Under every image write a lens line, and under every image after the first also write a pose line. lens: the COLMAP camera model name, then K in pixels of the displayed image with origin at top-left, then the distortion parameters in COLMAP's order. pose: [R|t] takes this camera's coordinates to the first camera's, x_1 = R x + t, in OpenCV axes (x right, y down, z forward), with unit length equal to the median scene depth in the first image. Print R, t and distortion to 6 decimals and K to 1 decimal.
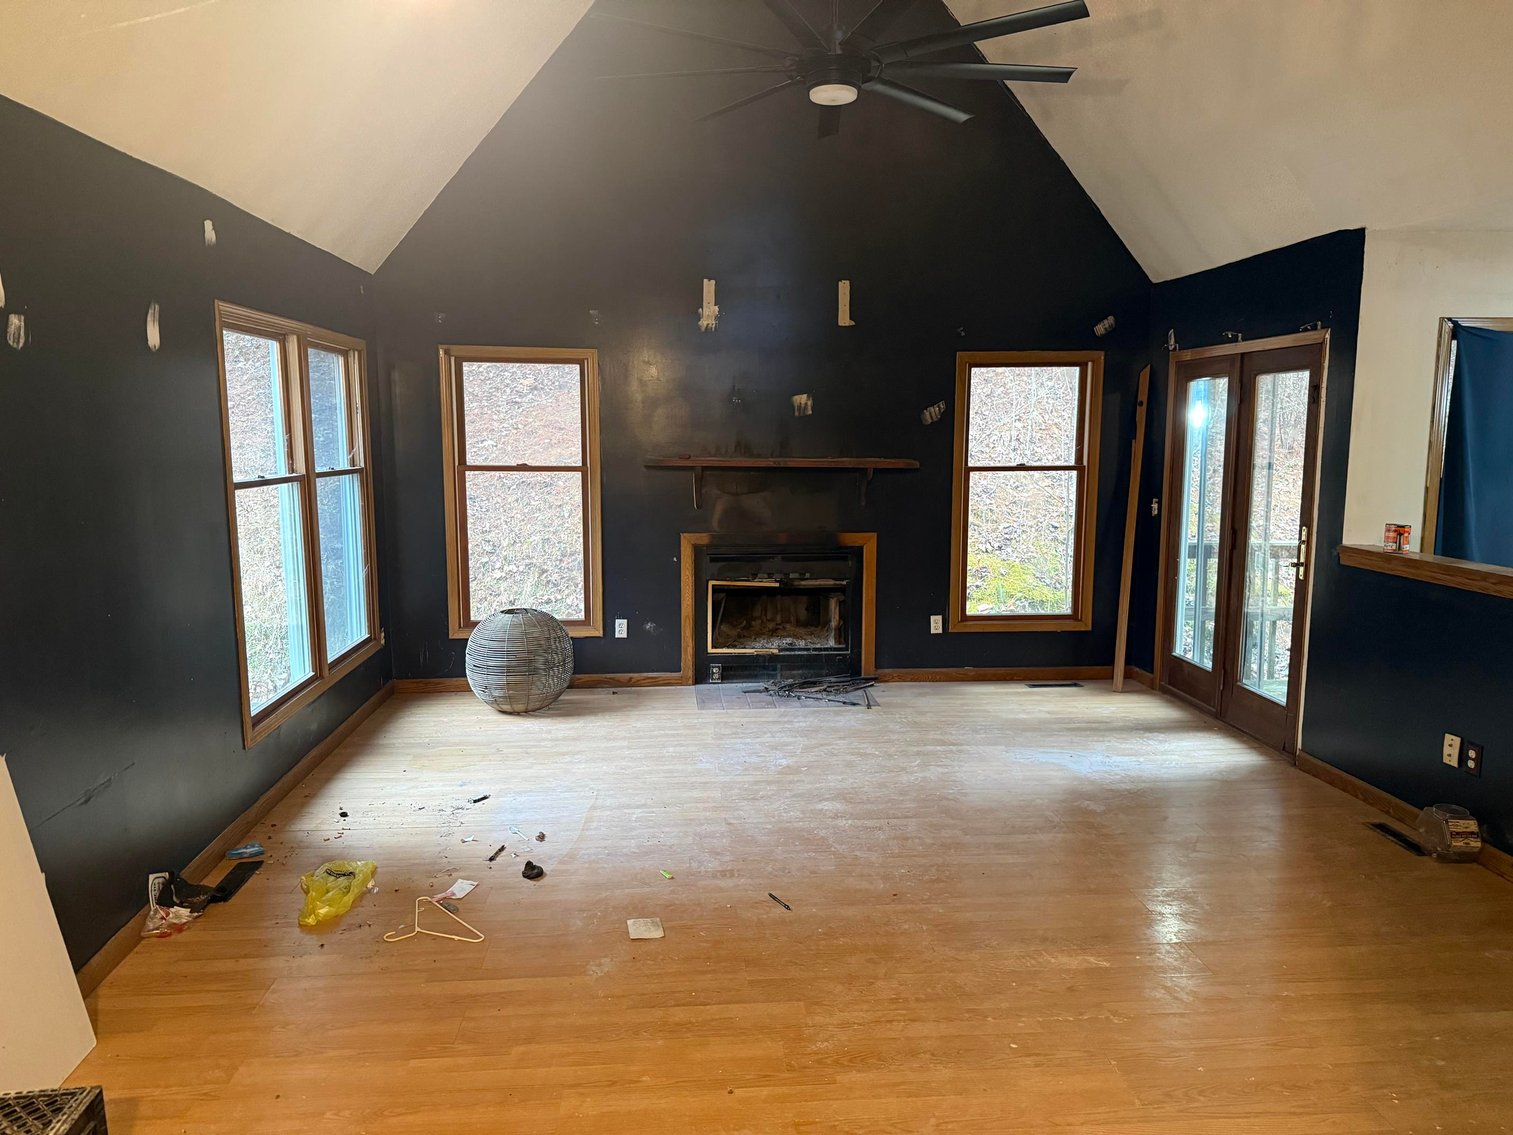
lens RADIAL K [[1057.8, 0, 756.0], [0, 1057.8, 563.1], [0, 0, 1]] dist [0.041003, -0.064125]
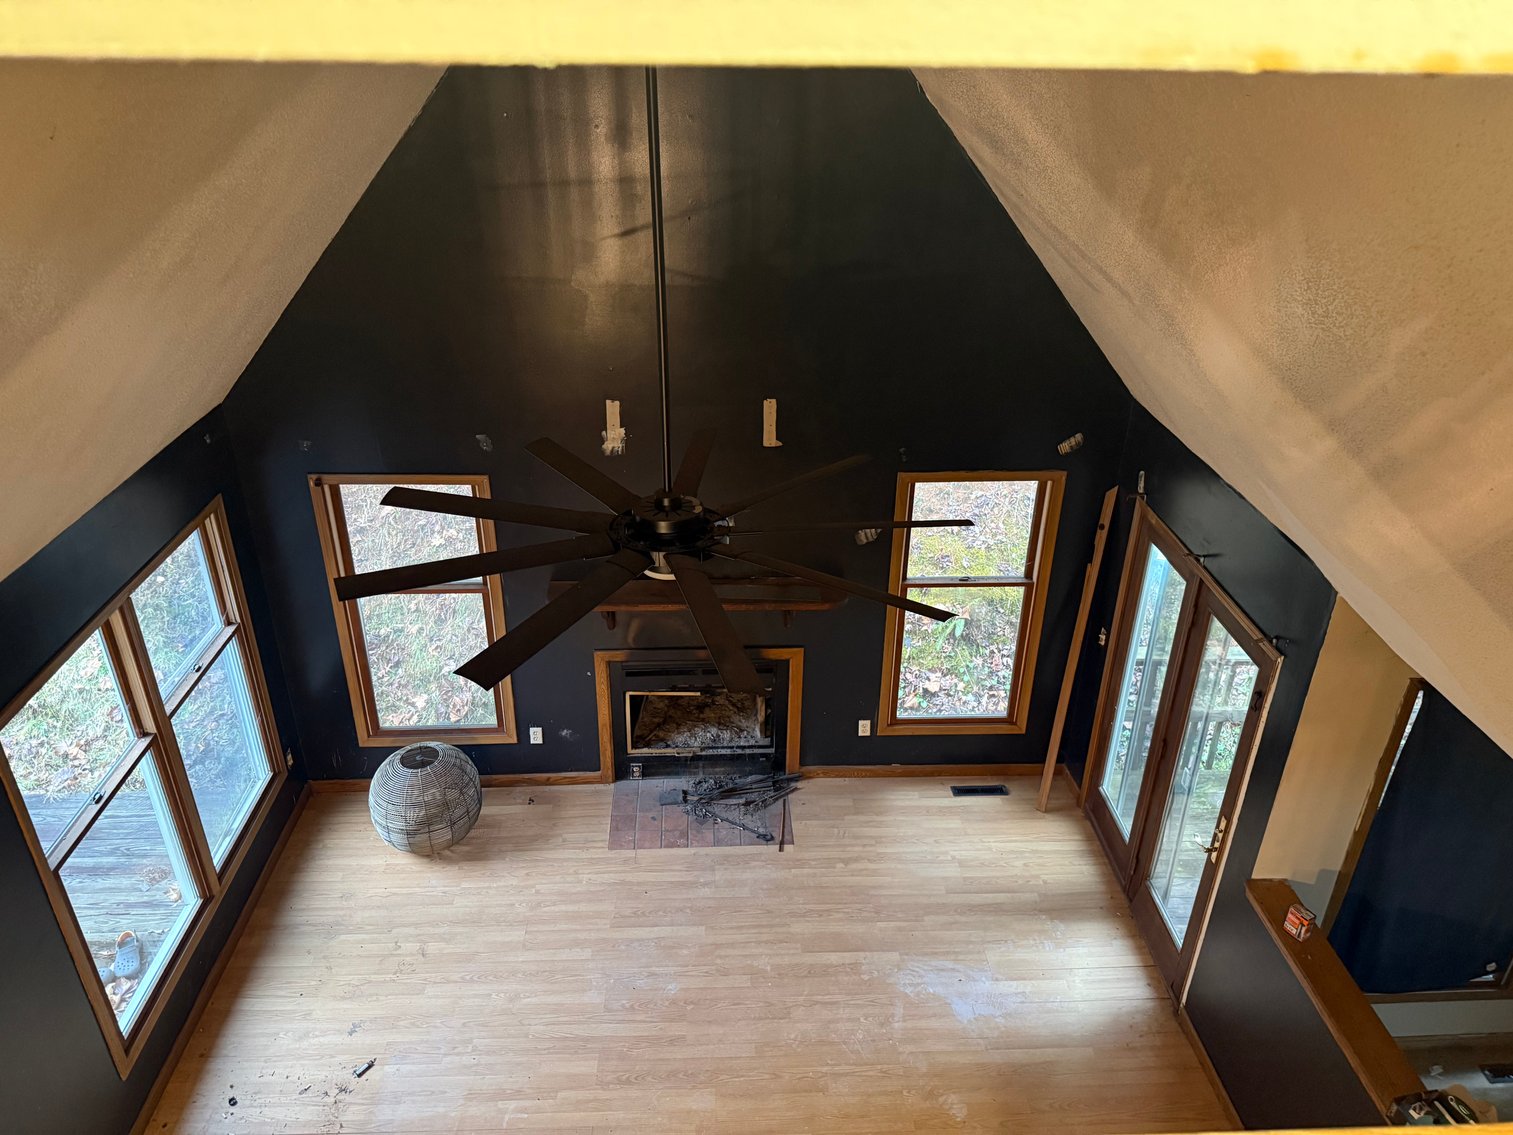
lens RADIAL K [[1057.8, 0, 762.5], [0, 1057.8, 552.3], [0, 0, 1]] dist [0.041003, -0.064125]
pose [[0.999518, 0.025589, -0.017566, 0.093448], [-0.018298, 0.942953, 0.332422, -0.426665], [0.025070, -0.331941, 0.942967, 0.144011]]
